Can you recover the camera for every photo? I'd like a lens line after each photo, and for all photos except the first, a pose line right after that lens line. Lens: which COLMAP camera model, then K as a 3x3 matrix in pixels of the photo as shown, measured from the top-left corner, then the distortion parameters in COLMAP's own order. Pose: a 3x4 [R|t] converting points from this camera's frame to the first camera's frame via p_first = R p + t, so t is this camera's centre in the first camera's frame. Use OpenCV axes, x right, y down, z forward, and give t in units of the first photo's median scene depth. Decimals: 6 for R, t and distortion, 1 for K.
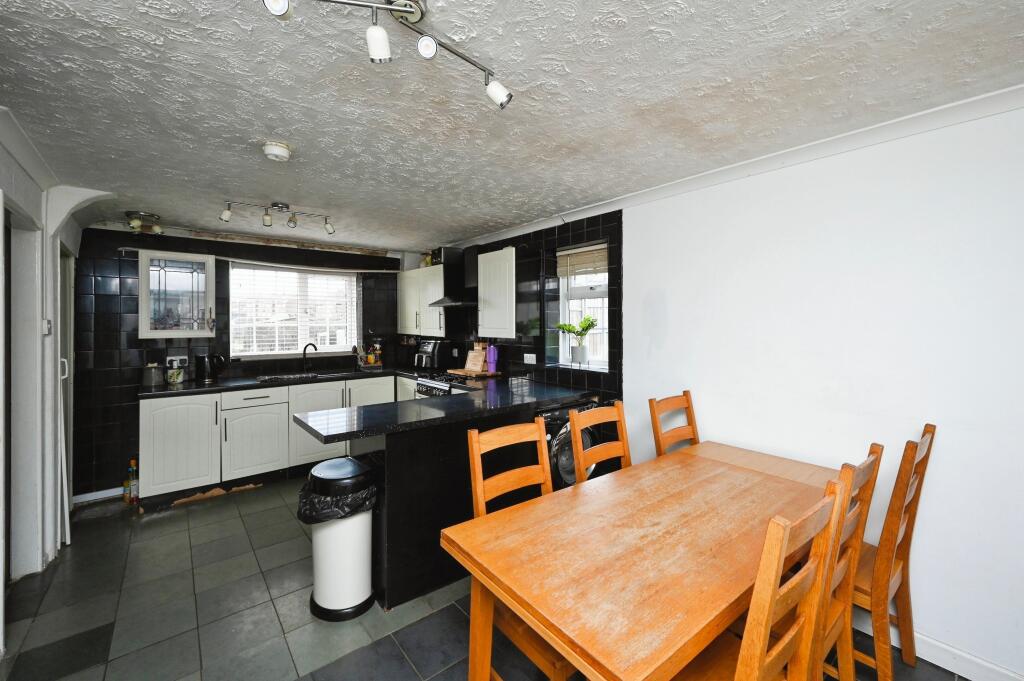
lens RADIAL K [[424.3, 0, 514.8], [0, 424.3, 322.0], [0, 0, 1]] dist [-0.001109, -0.000062]
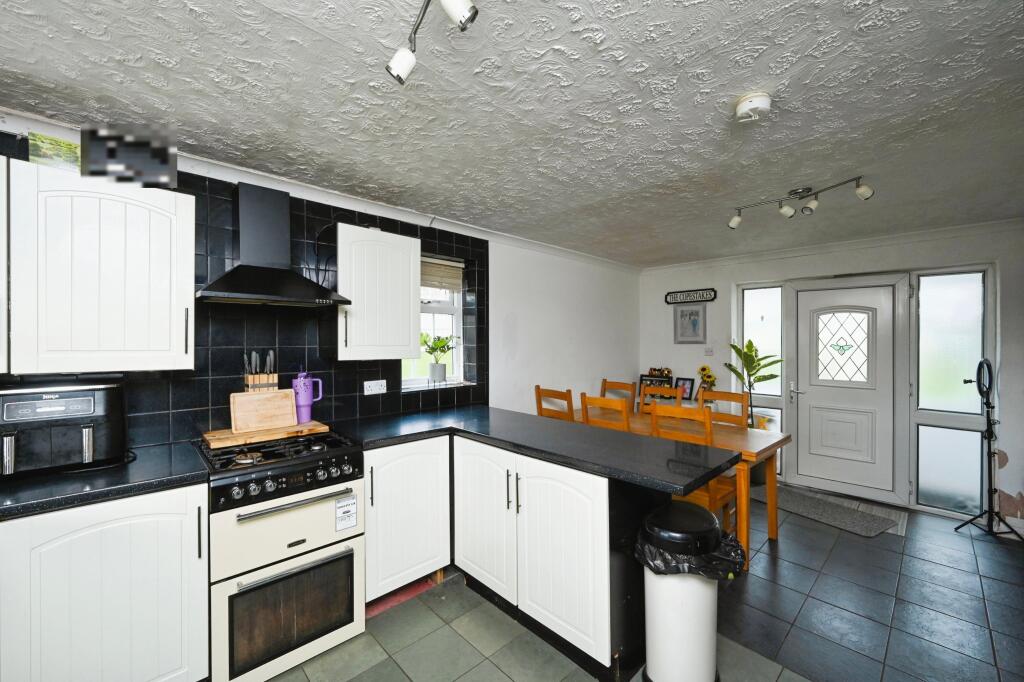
lens RADIAL K [[410.0, 0, 512.0], [0, 410.0, 341.0], [0, 0, 1]] dist [-0.000532, -0.000024]
pose [[-0.086778, 0.002381, 0.996225, -0.778687], [-0.002955, 0.999992, -0.002648, 0.008439], [-0.996223, -0.003173, -0.086771, 0.933015]]
